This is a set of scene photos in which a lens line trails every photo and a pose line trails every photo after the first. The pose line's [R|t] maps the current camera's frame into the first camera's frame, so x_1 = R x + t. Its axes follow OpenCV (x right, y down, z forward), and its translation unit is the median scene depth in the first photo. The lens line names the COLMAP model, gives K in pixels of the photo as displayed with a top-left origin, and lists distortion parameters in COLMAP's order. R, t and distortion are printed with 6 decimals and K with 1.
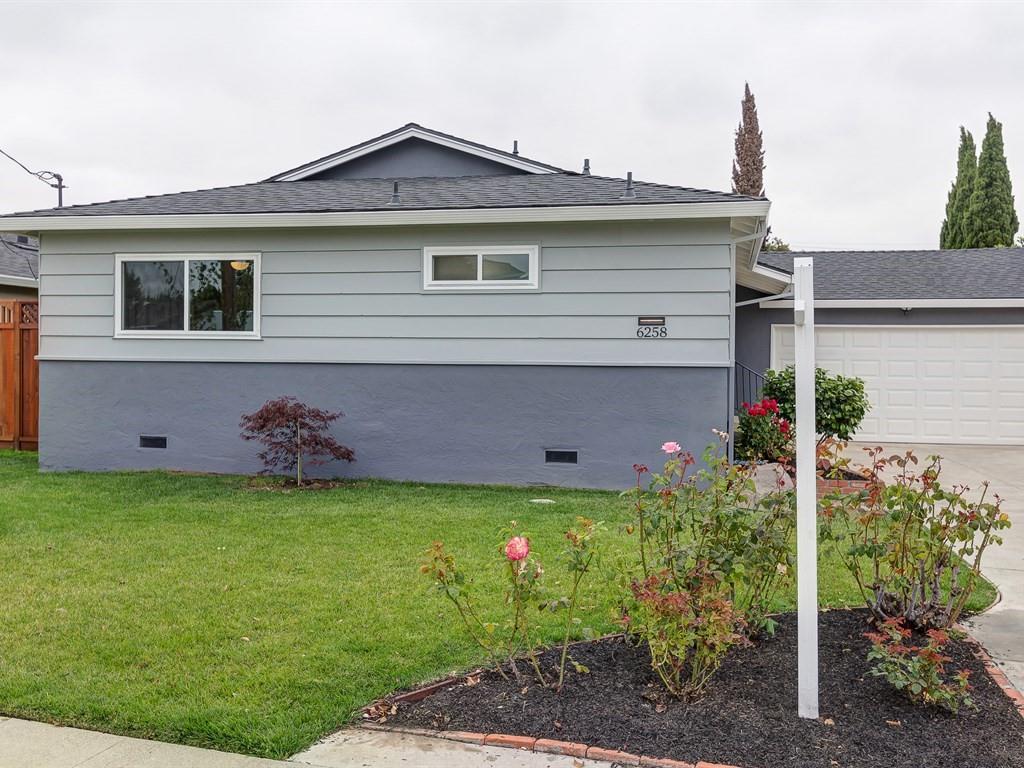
lens RADIAL K [[951.2, 0, 512.0], [0, 951.2, 384.0], [0, 0, 1]] dist [-0.004905, -0.006293]
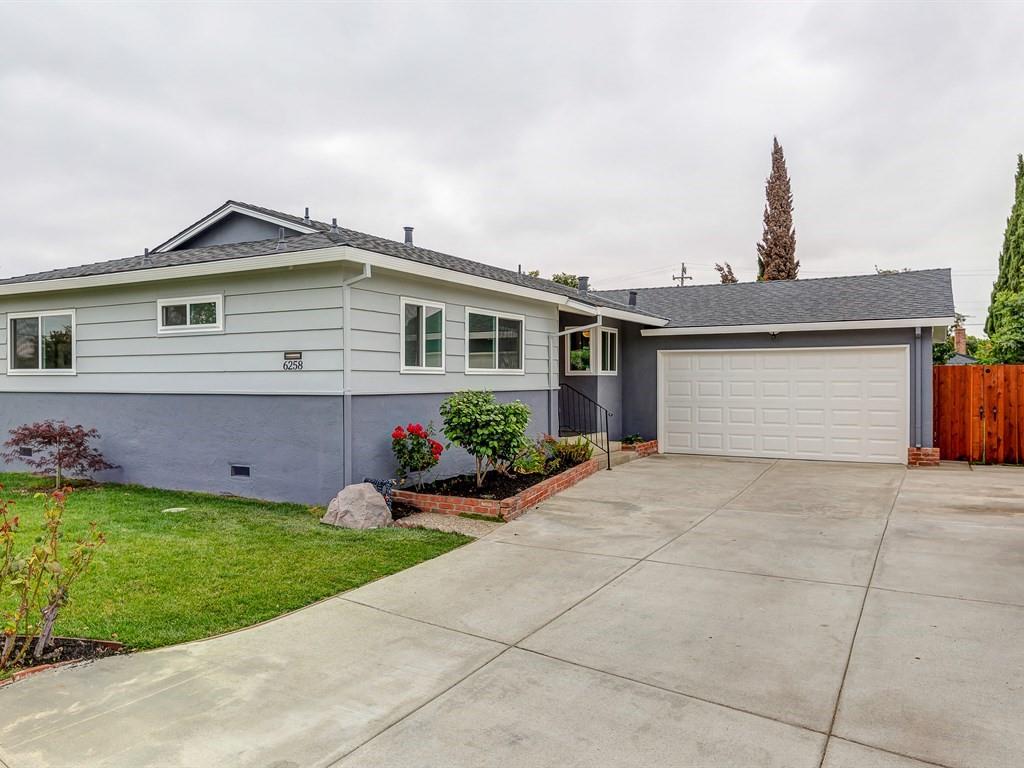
lens RADIAL K [[738.7, 0, 512.0], [0, 738.7, 384.0], [0, 0, 1]] dist [-0.000933, 0.000783]
pose [[0.959738, -0.010496, -0.280701, 0.531106], [0.005319, 0.999801, -0.019201, -0.010583], [0.280847, 0.016935, 0.959603, 0.173289]]
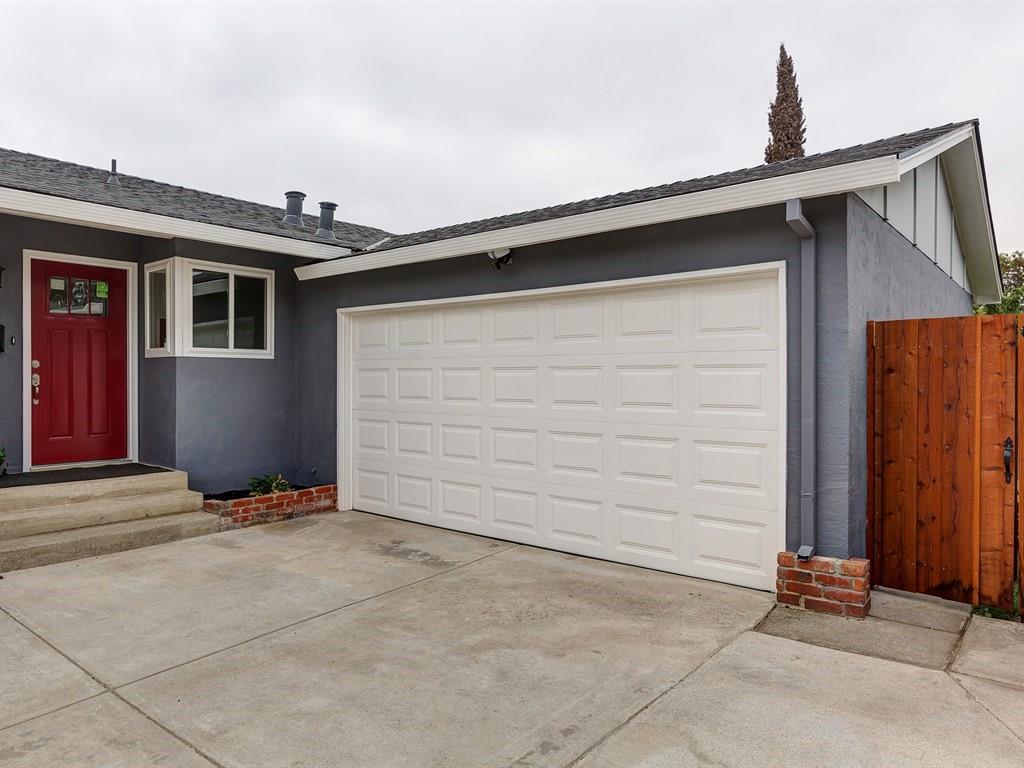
lens RADIAL K [[670.0, 0, 512.0], [0, 670.0, 384.0], [0, 0, 1]] dist [0.001872, 0.000170]
pose [[0.897745, -0.005657, -0.440479, 0.821353], [-0.001695, 0.999866, -0.016295, -0.016456], [0.440512, 0.015375, 0.897615, 1.029535]]
